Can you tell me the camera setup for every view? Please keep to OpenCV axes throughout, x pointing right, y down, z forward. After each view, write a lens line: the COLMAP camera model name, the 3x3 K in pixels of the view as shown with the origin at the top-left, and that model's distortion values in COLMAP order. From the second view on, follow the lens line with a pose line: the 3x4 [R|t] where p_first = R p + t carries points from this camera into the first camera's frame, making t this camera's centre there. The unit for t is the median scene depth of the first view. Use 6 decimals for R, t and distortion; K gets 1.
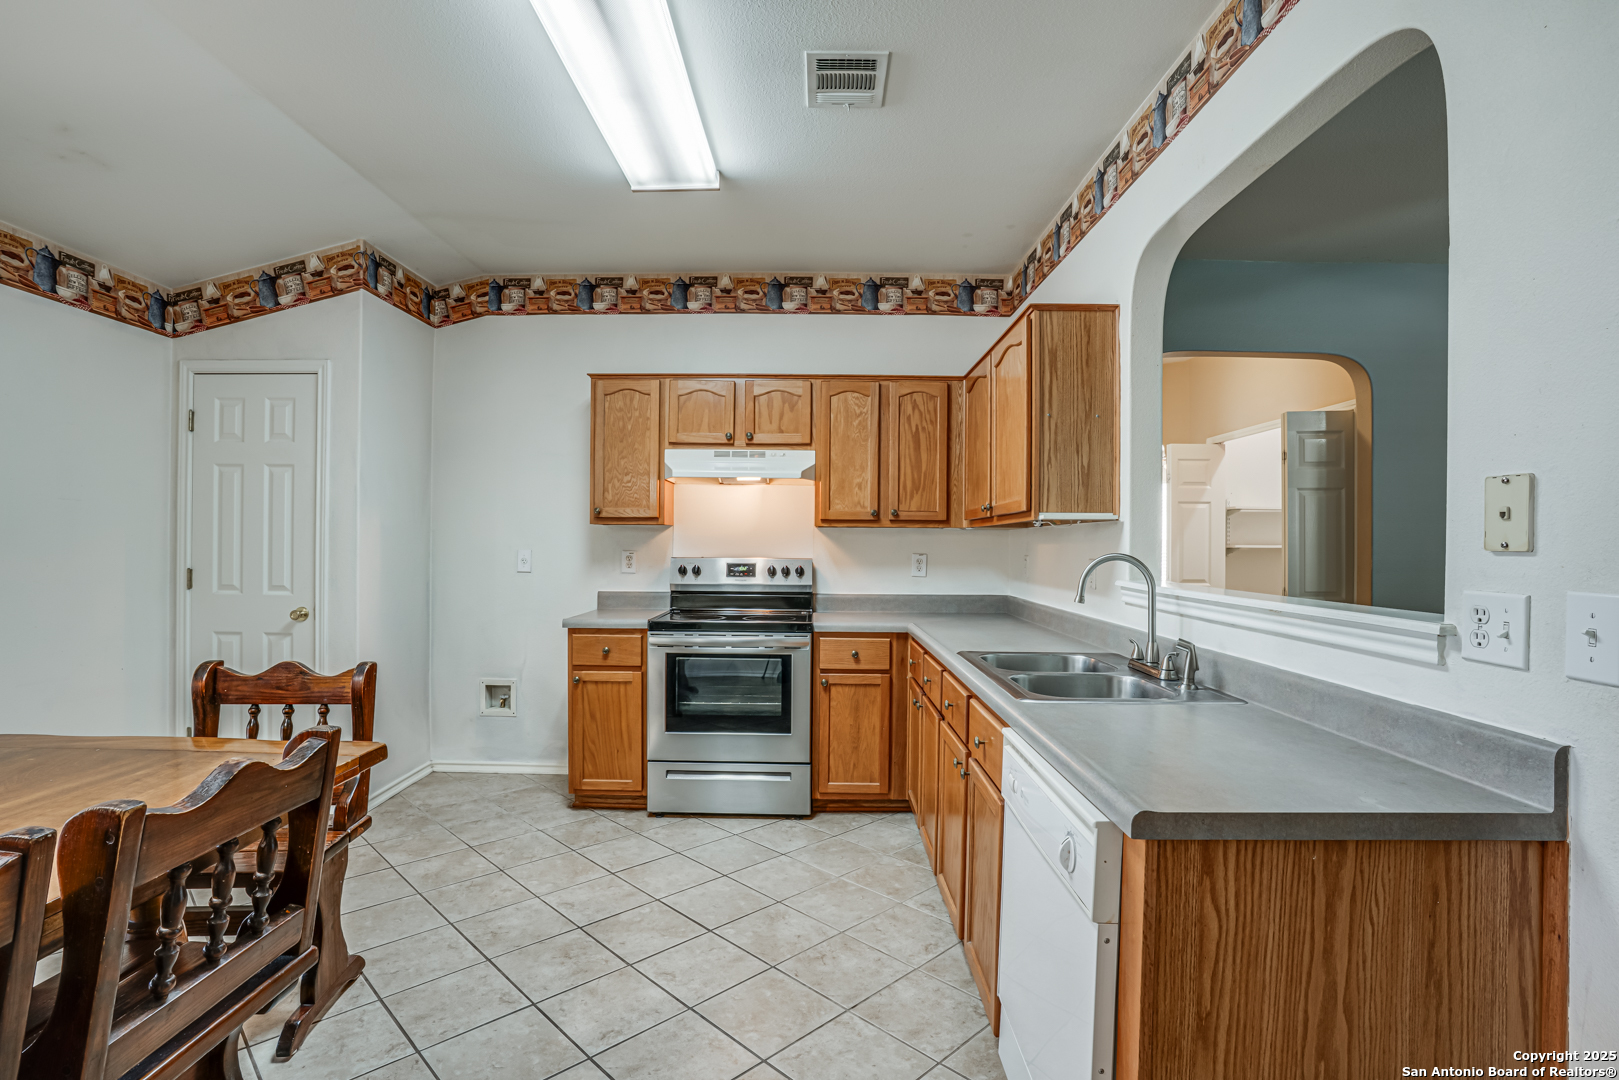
lens RADIAL K [[792.9, 0, 806.7], [0, 792.9, 546.5], [0, 0, 1]] dist [-0.015178, 0.002028]
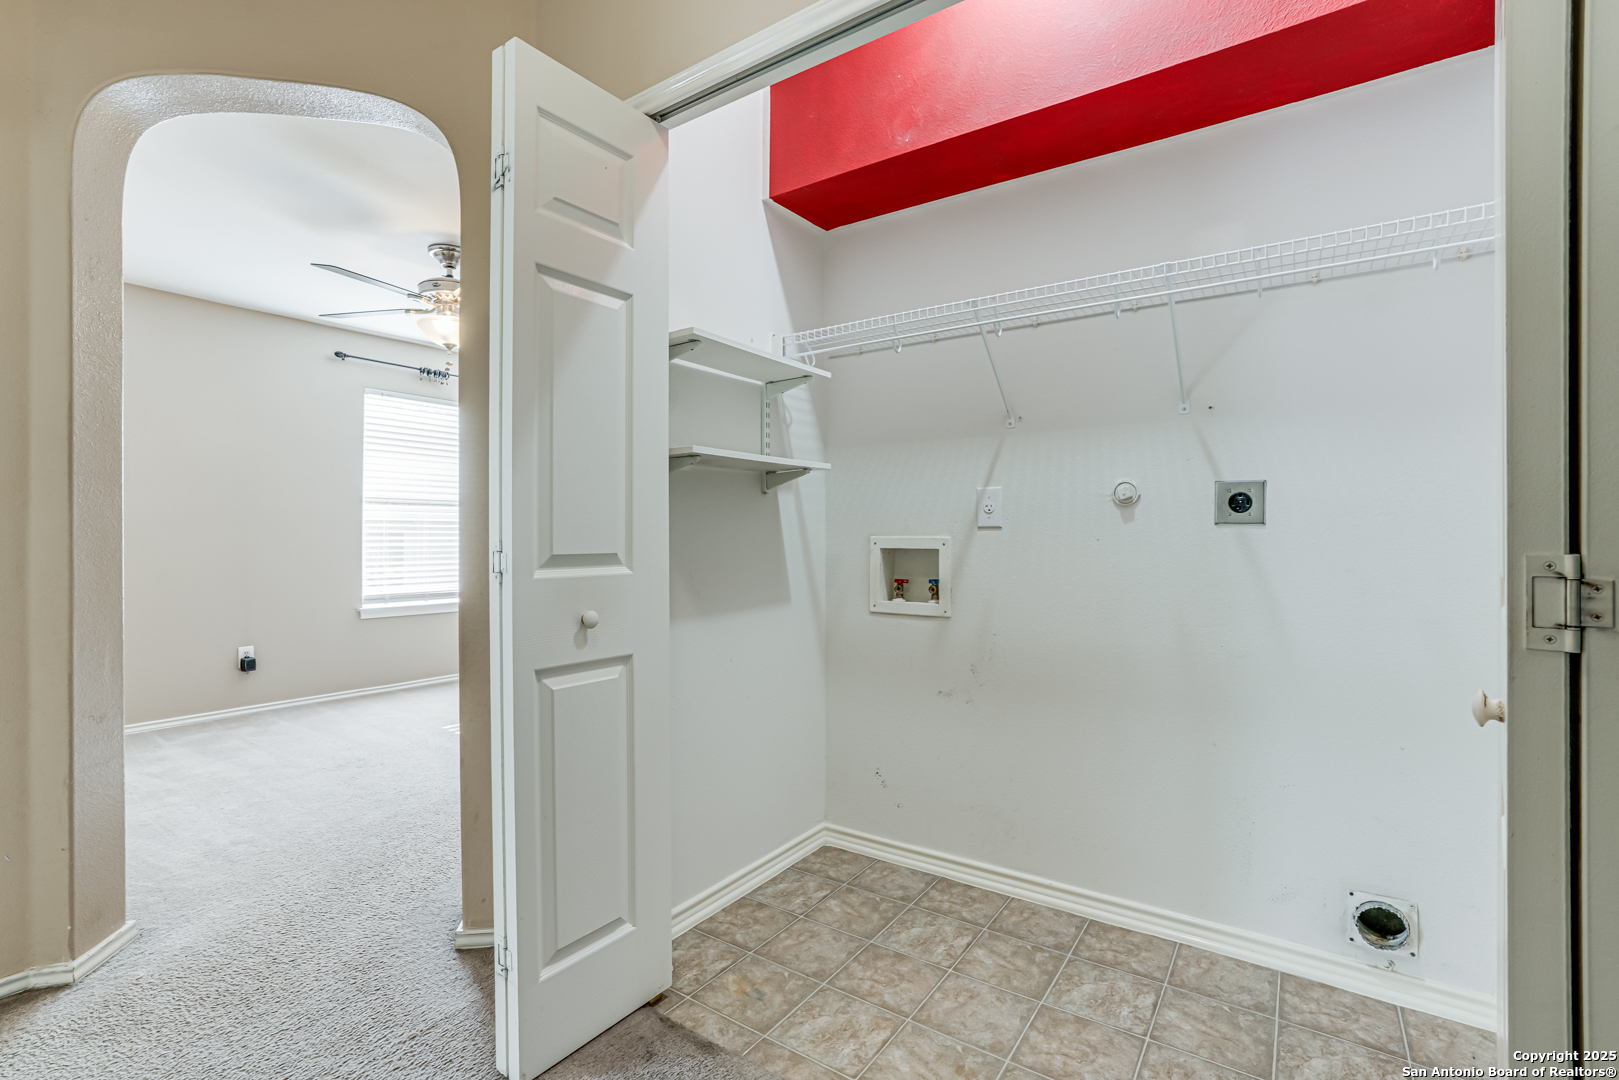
lens RADIAL K [[731.5, 0, 810.8], [0, 731.5, 540.3], [0, 0, 1]] dist [-0.022400, 0.001754]
pose [[0.556509, -0.014356, 0.830717, 0.316900], [0.008867, 0.999896, 0.011340, 0.034004], [-0.830794, 0.001055, 0.556579, 0.788983]]
